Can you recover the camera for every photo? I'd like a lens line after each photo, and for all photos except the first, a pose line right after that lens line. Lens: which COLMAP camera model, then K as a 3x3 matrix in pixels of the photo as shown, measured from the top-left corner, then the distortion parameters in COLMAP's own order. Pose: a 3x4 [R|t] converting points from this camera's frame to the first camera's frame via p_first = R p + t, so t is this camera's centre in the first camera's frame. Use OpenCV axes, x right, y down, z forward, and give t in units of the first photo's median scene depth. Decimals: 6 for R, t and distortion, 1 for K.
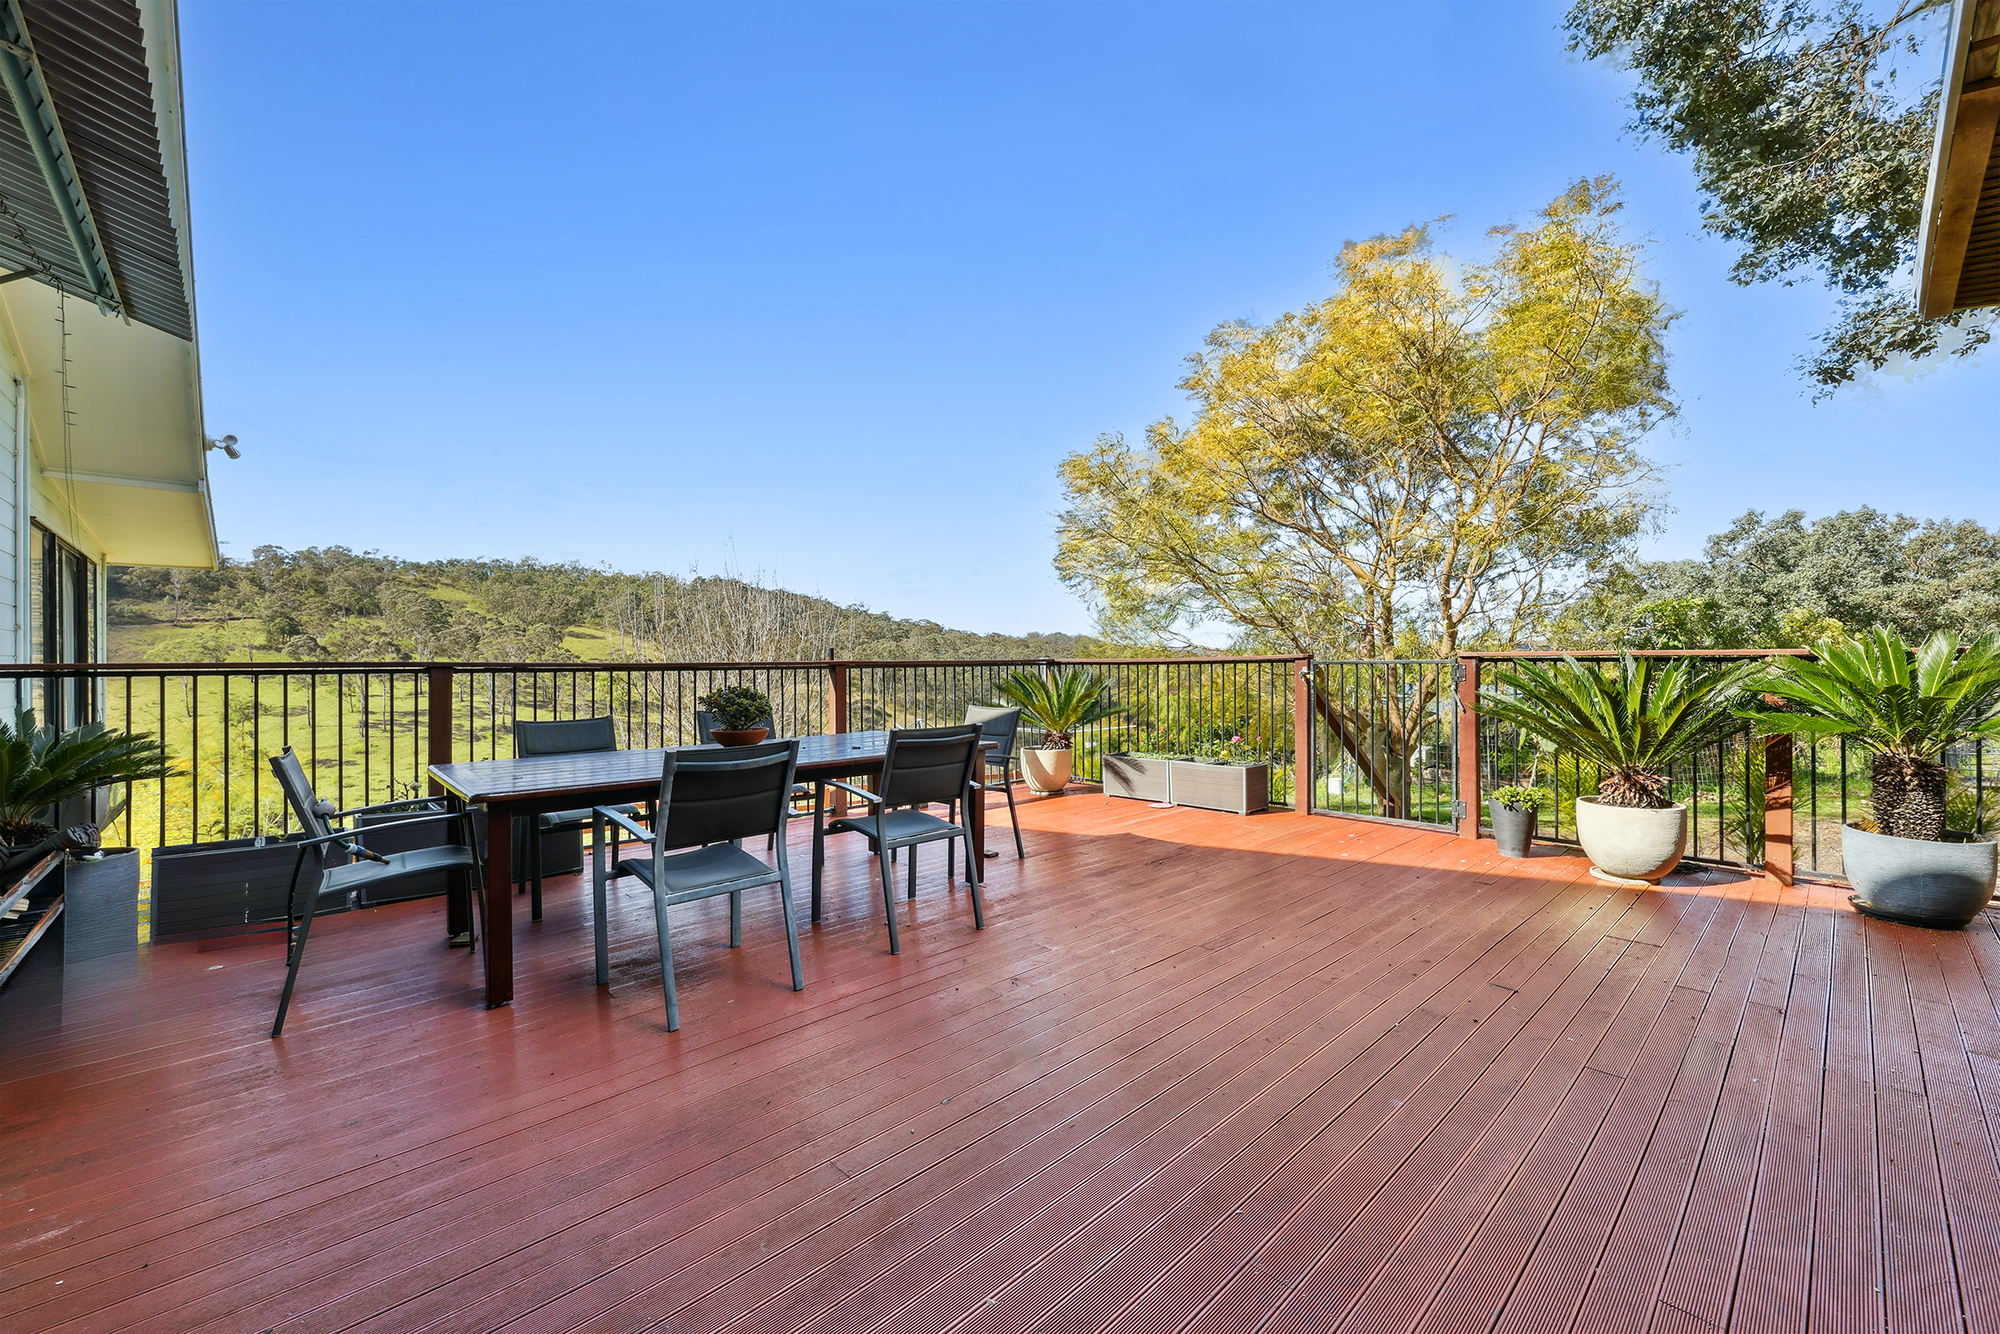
lens RADIAL K [[810.4, 0, 996.8], [0, 810.4, 660.6], [0, 0, 1]] dist [0.003622, 0.000202]
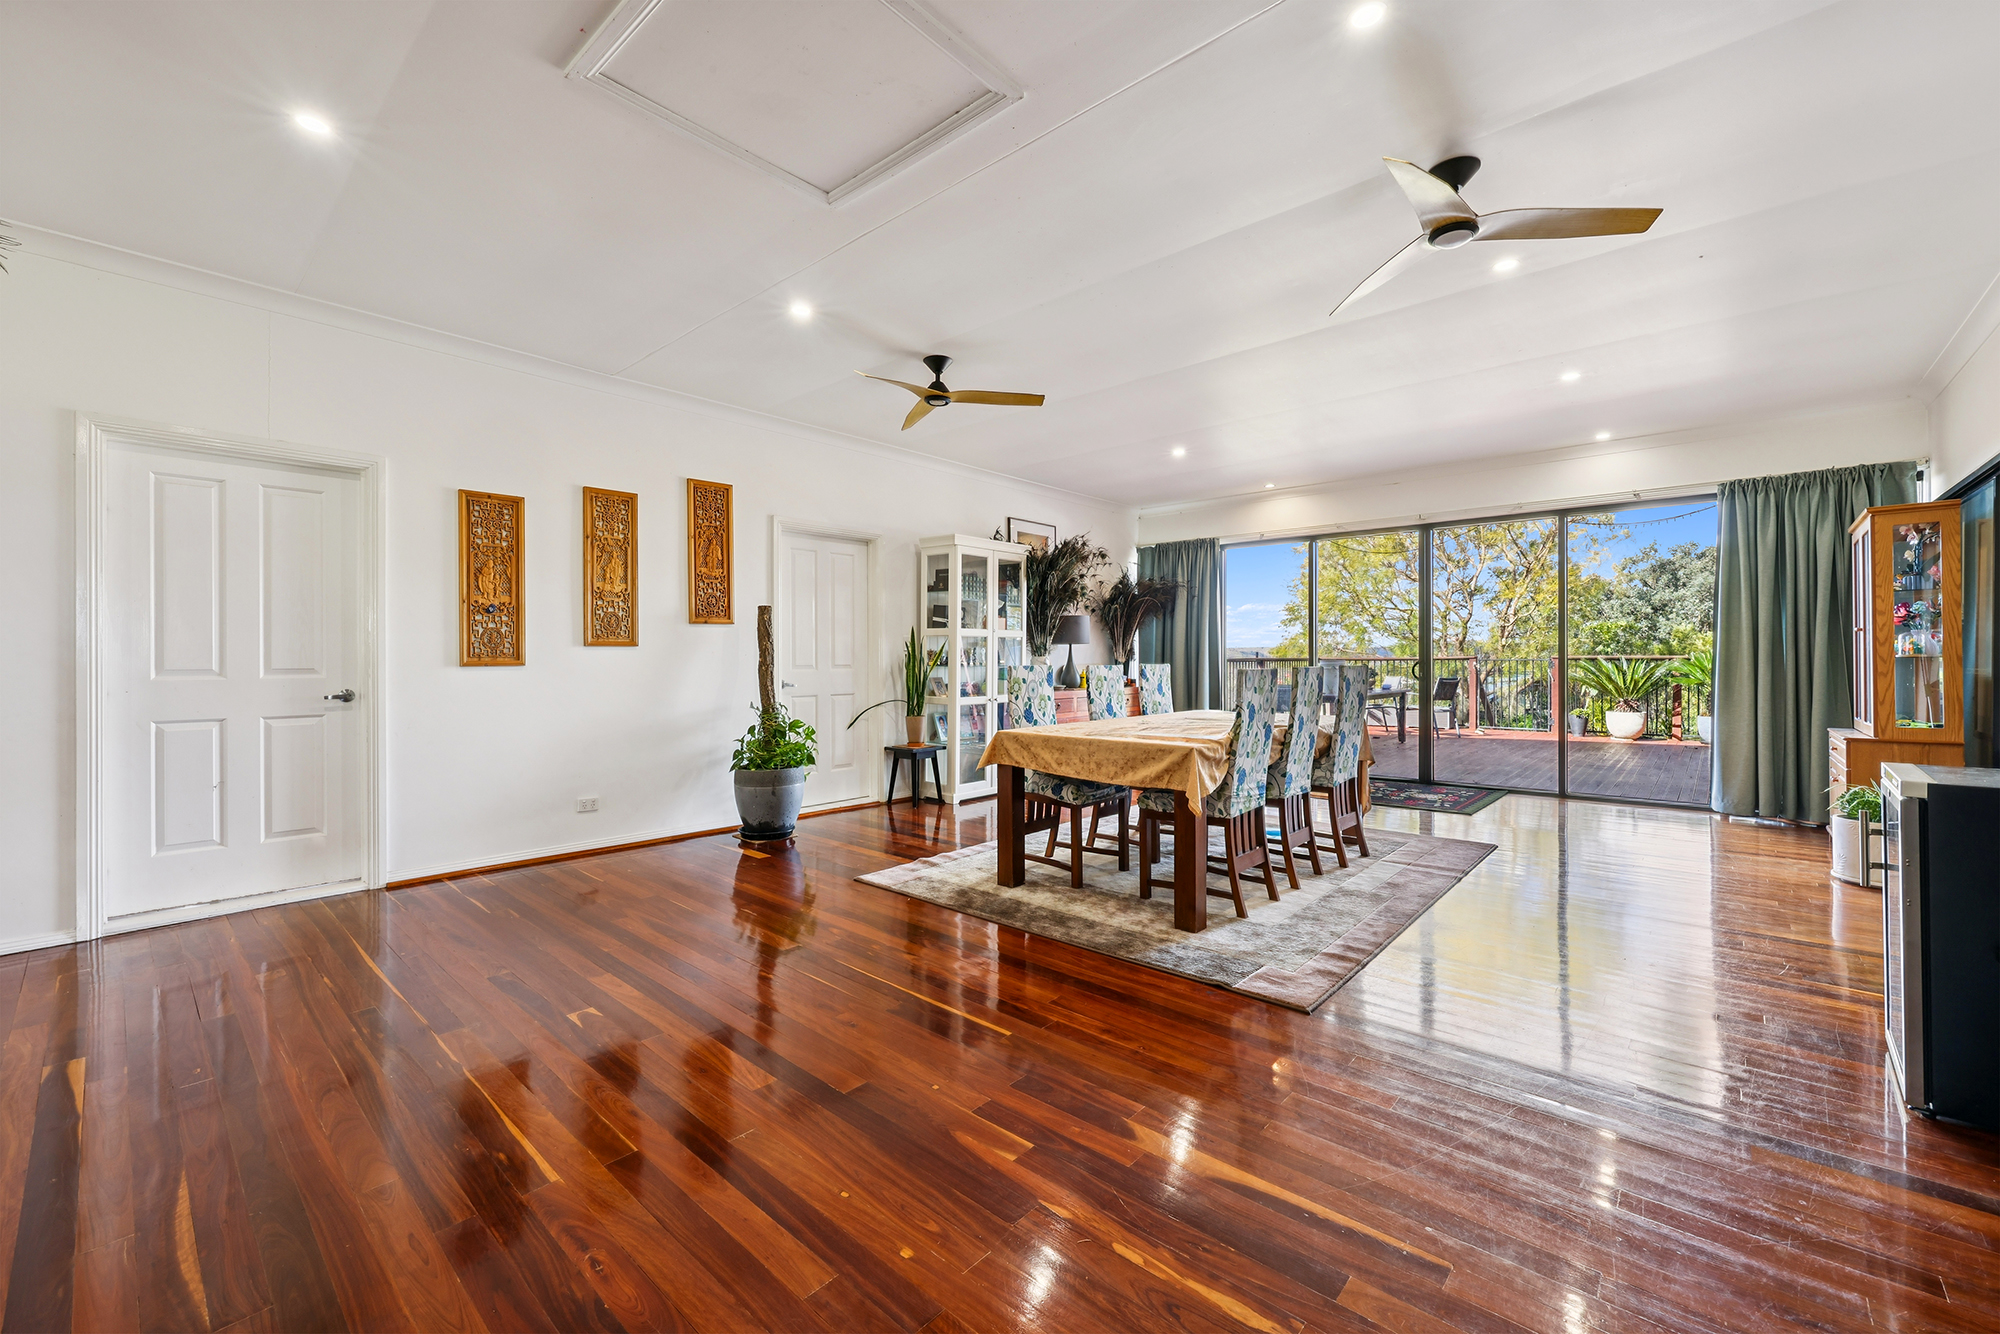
lens RADIAL K [[810.4, 0, 1002.8], [0, 810.4, 660.2], [0, 0, 1]] dist [0.003622, 0.000202]
pose [[0.996359, 0.007078, 0.084966, -1.519863], [-0.007375, 0.999968, 0.003176, 0.008539], [-0.084940, -0.003791, 0.996379, -1.517109]]
